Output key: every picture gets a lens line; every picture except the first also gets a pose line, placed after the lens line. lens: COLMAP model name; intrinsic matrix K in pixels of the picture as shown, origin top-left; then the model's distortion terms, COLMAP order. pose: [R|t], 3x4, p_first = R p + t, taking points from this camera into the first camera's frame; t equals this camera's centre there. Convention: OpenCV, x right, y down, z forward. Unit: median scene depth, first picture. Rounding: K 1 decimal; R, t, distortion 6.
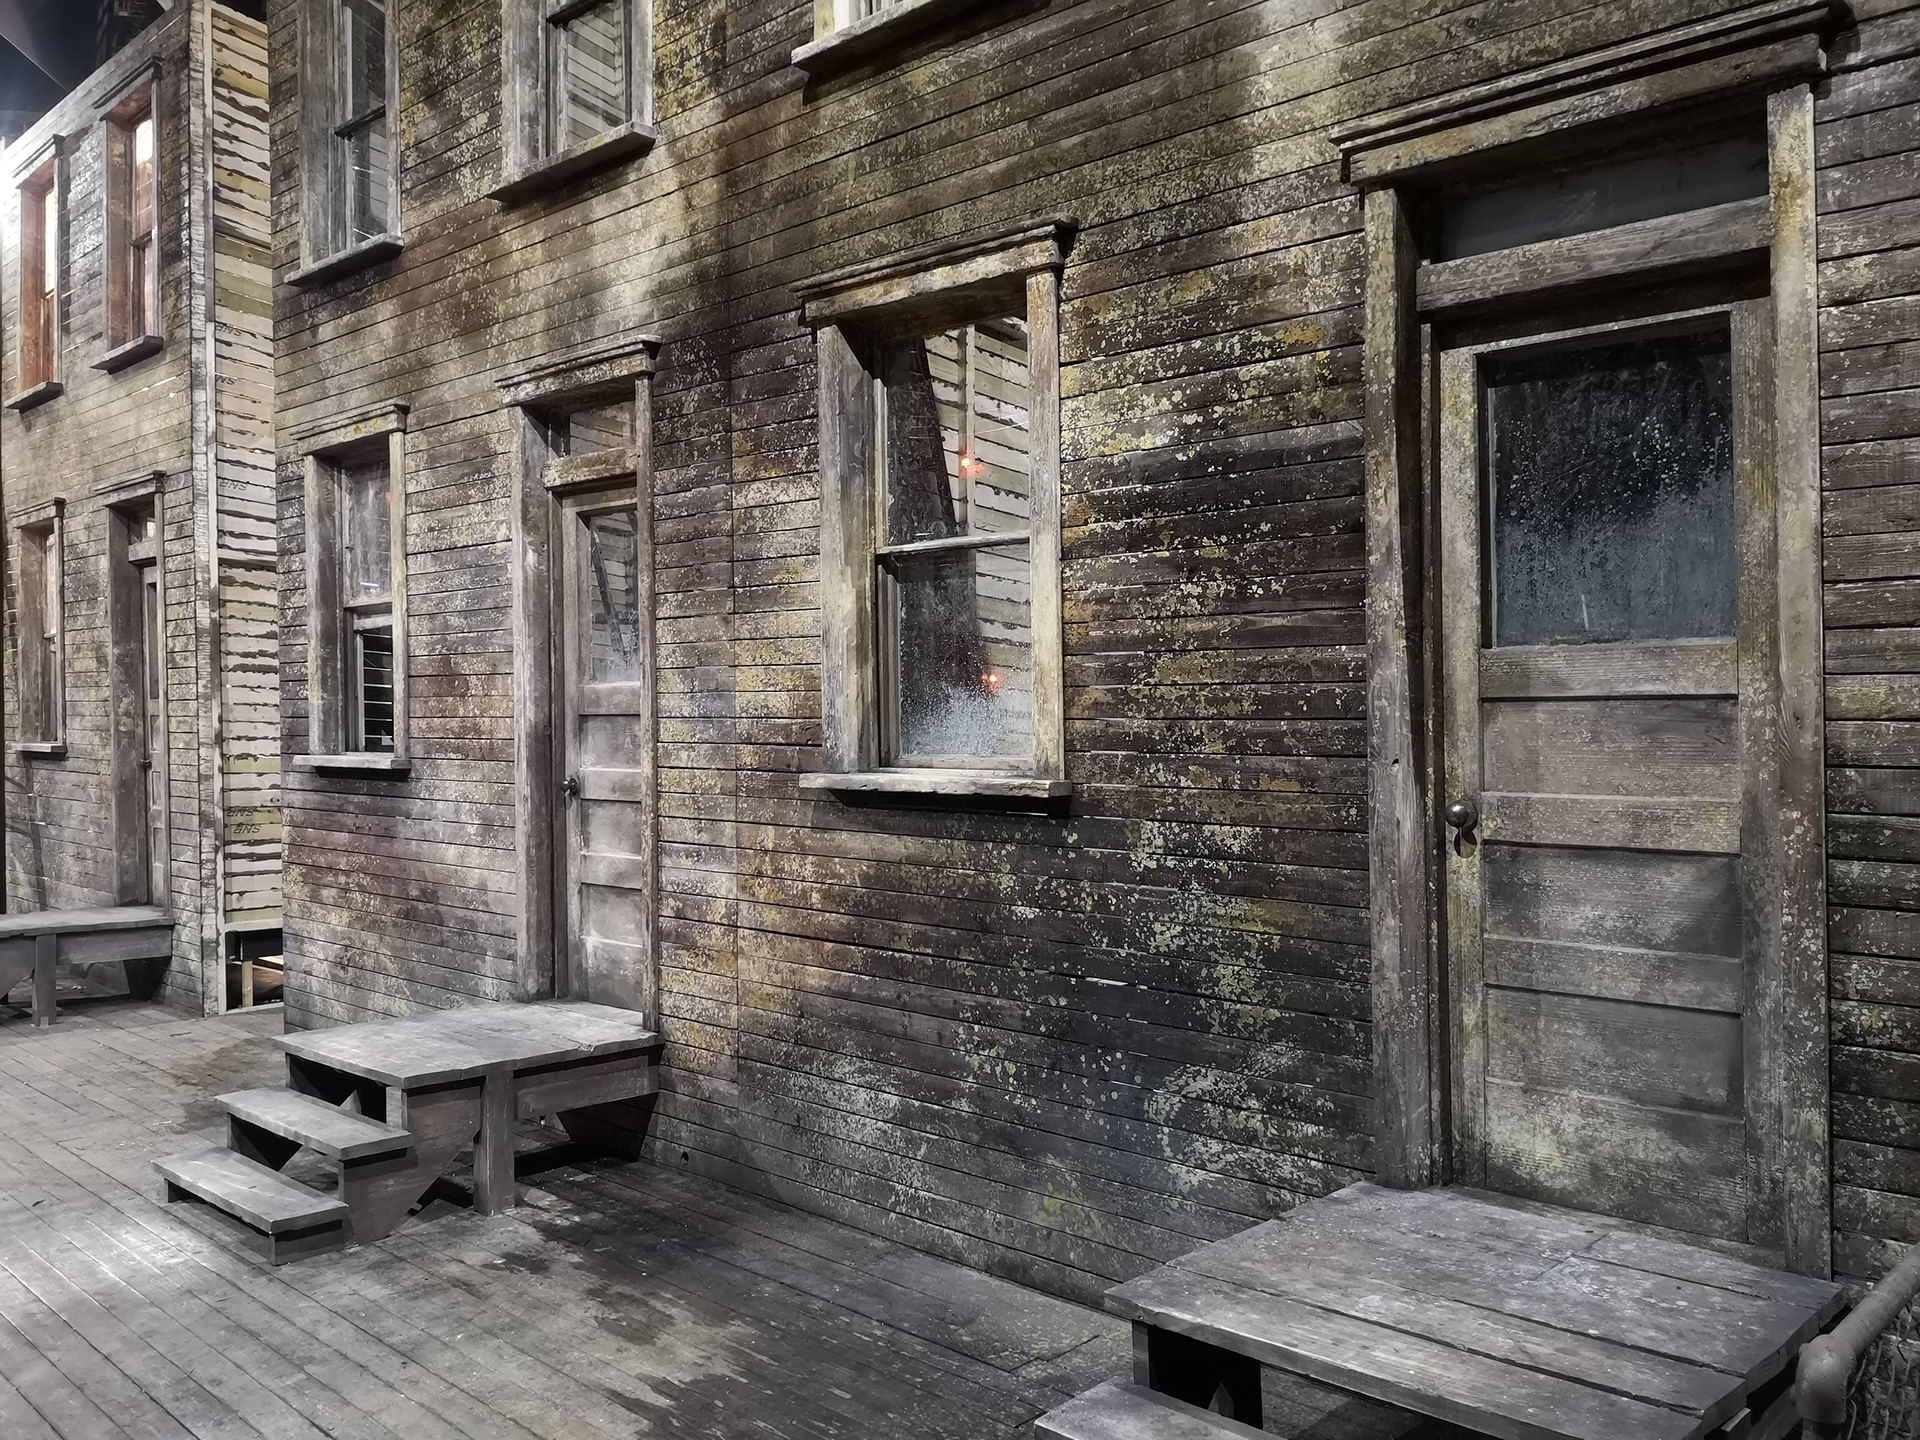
lens RADIAL K [[1507.8, 0, 956.2], [0, 1507.8, 730.5], [0, 0, 1]] dist [0.094056, -0.244680]
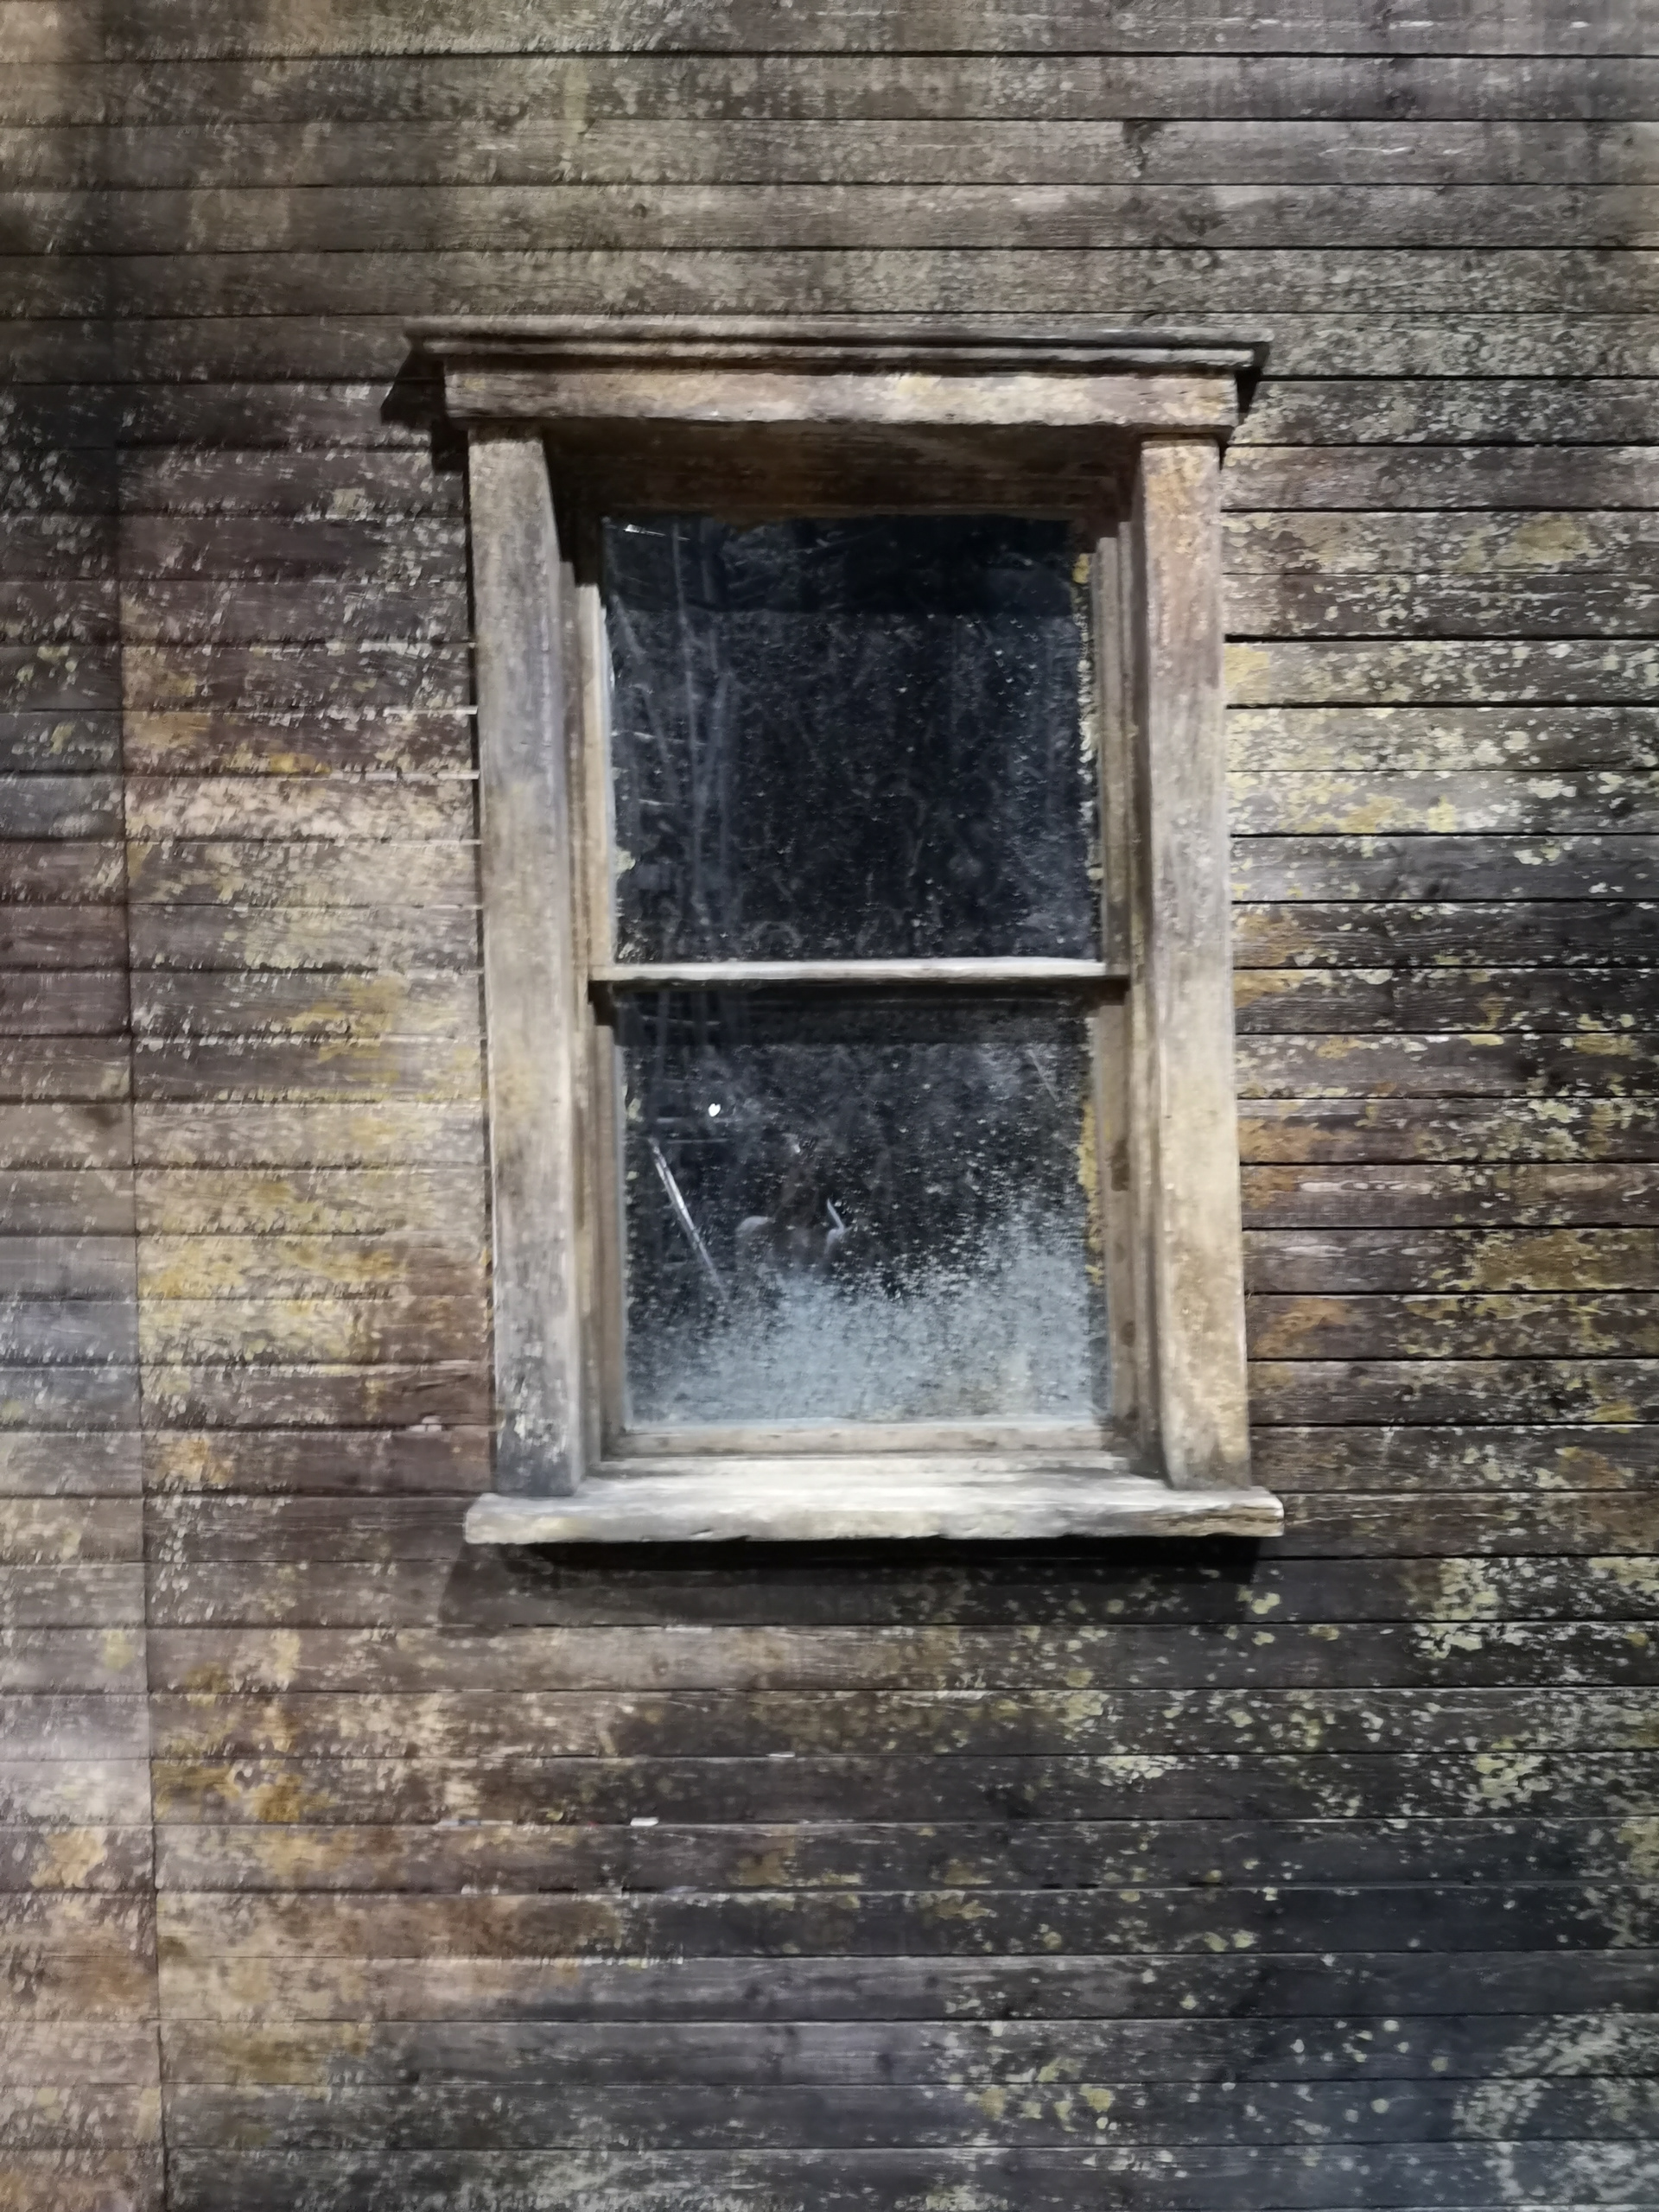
lens RADIAL K [[1741.0, 0, 829.5], [0, 1741.0, 1106.0], [0, 0, 1]] dist [0.007334, -0.028609]
pose [[0.726418, -0.006406, 0.687223, -0.383888], [0.014589, 0.999875, -0.006101, -0.082370], [-0.687098, 0.014458, 0.726420, 0.635063]]
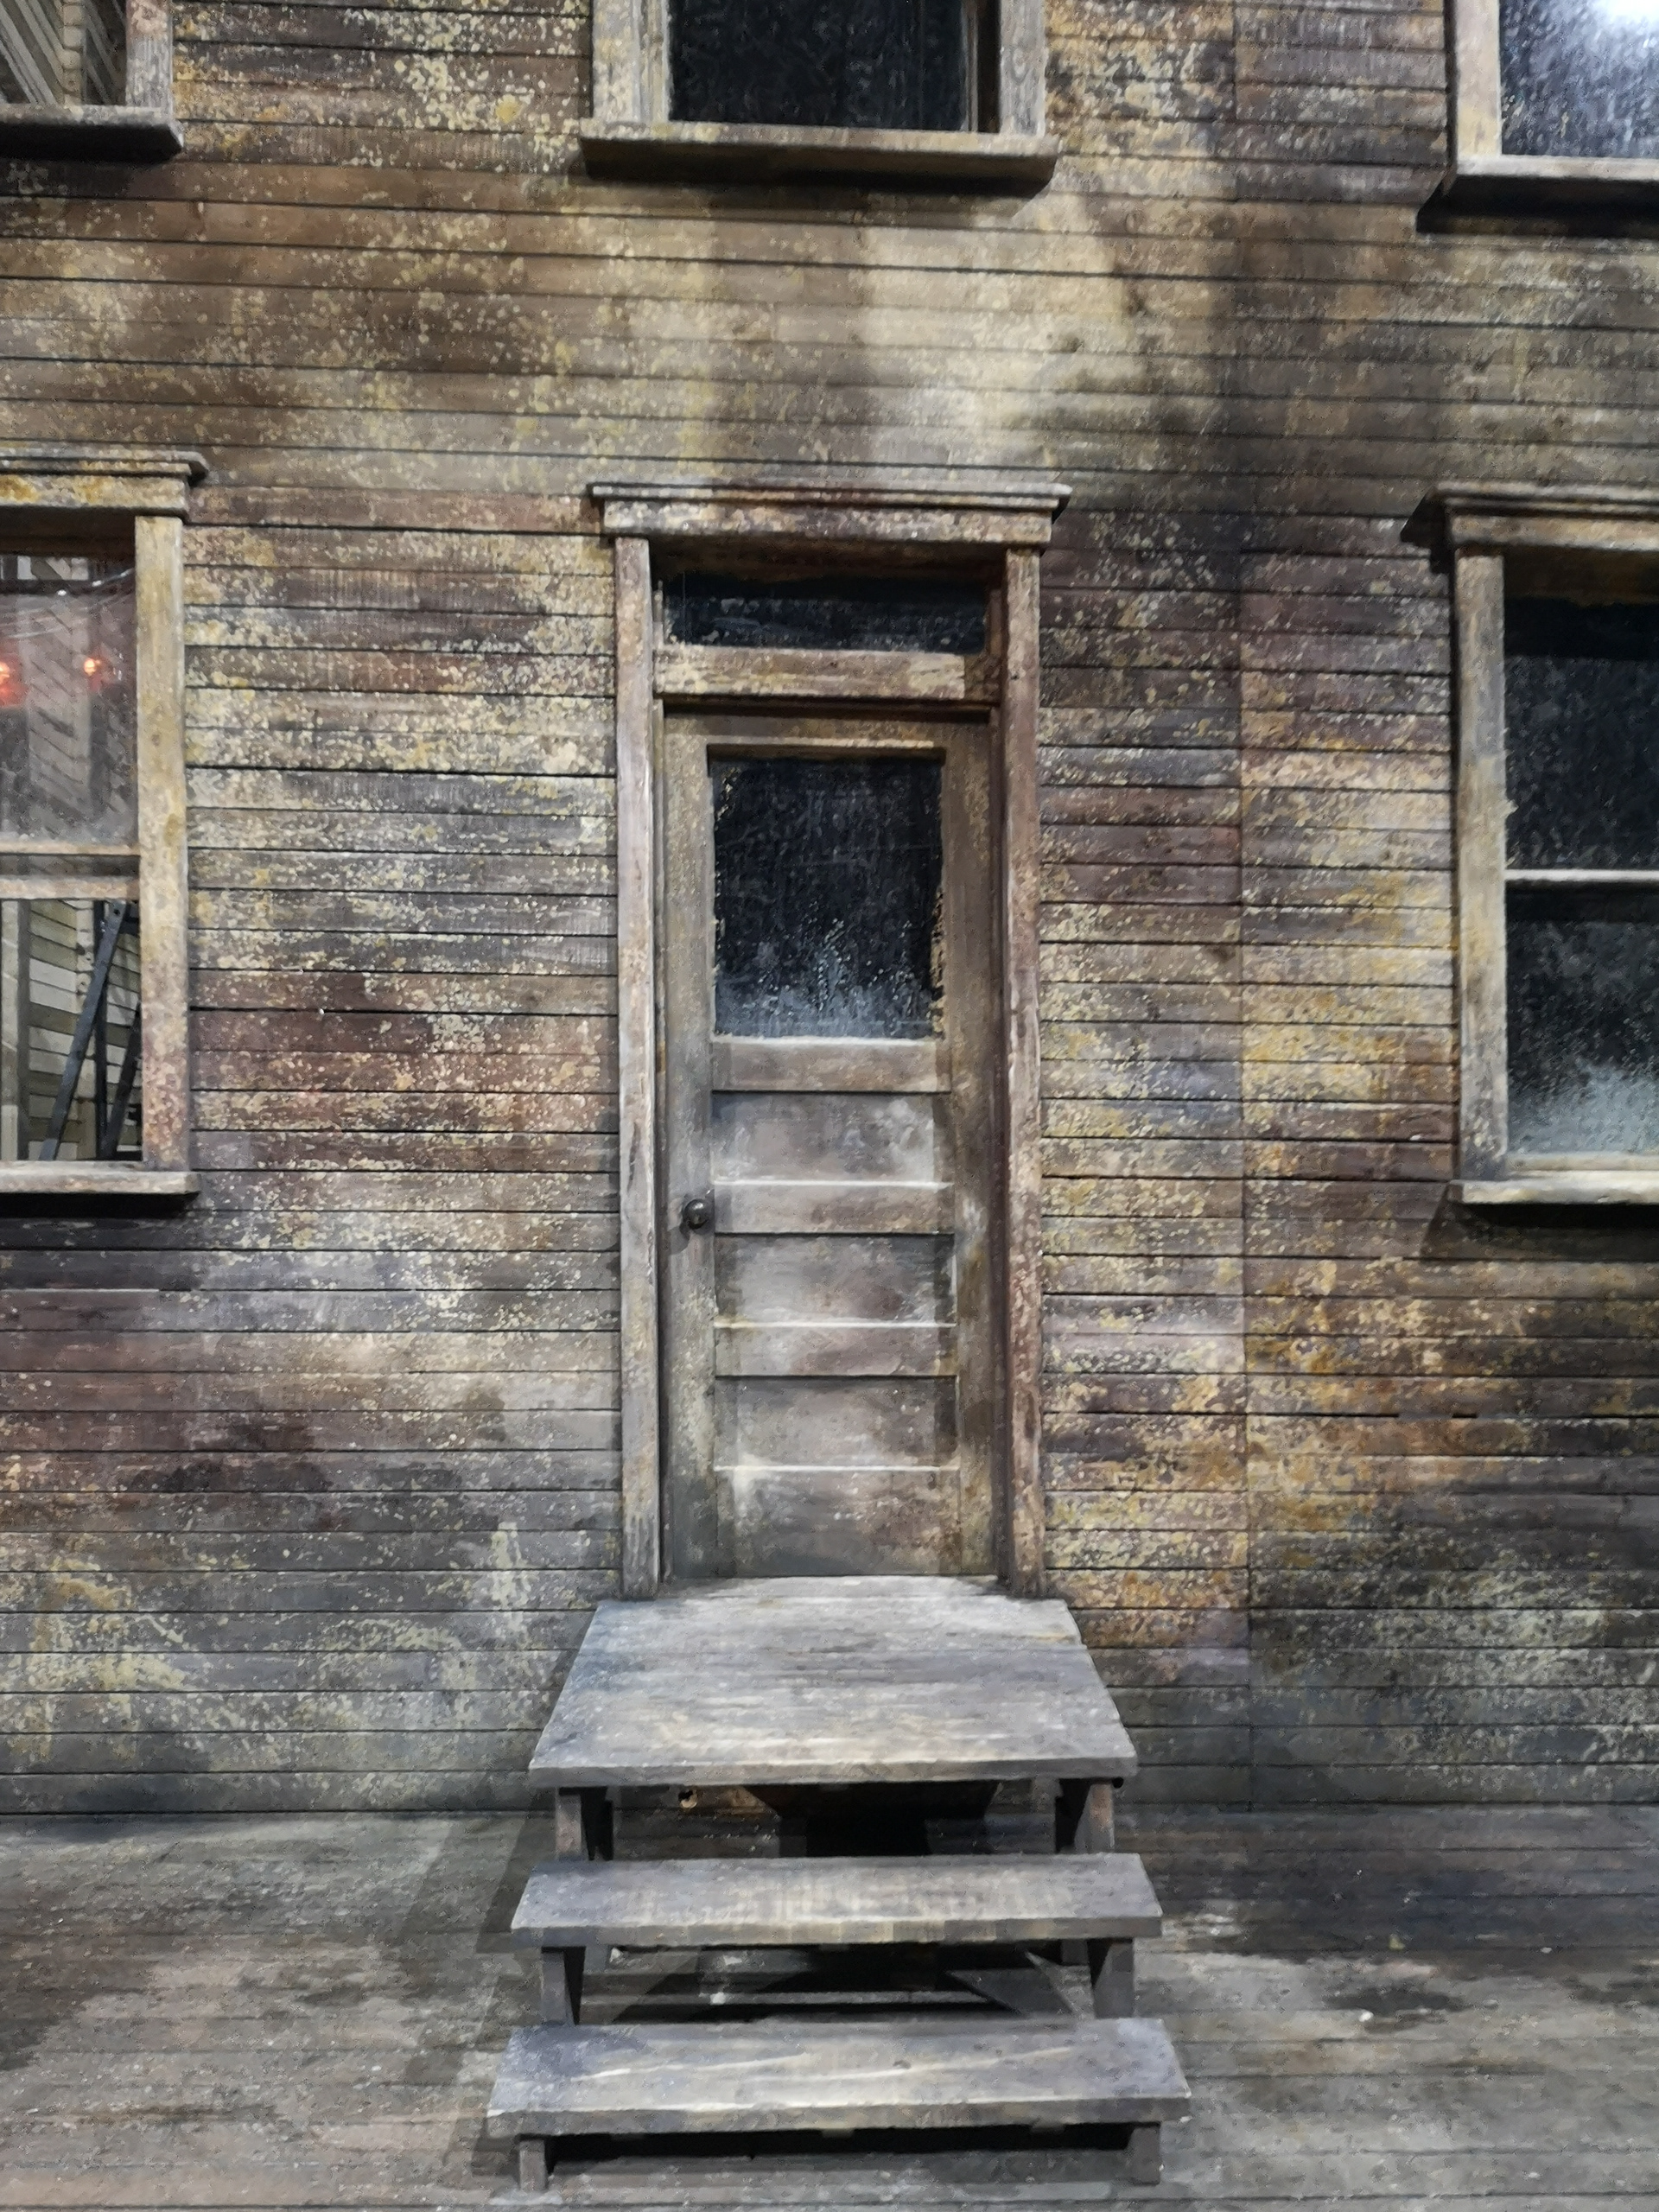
lens RADIAL K [[1746.2, 0, 821.2], [0, 1746.2, 1101.1], [0, 0, 1]] dist [0.060568, -0.123304]
pose [[0.710952, 0.002510, 0.703236, -0.961323], [-0.004167, 0.999991, 0.000643, -0.009301], [-0.703228, -0.003387, 0.710956, 0.679684]]
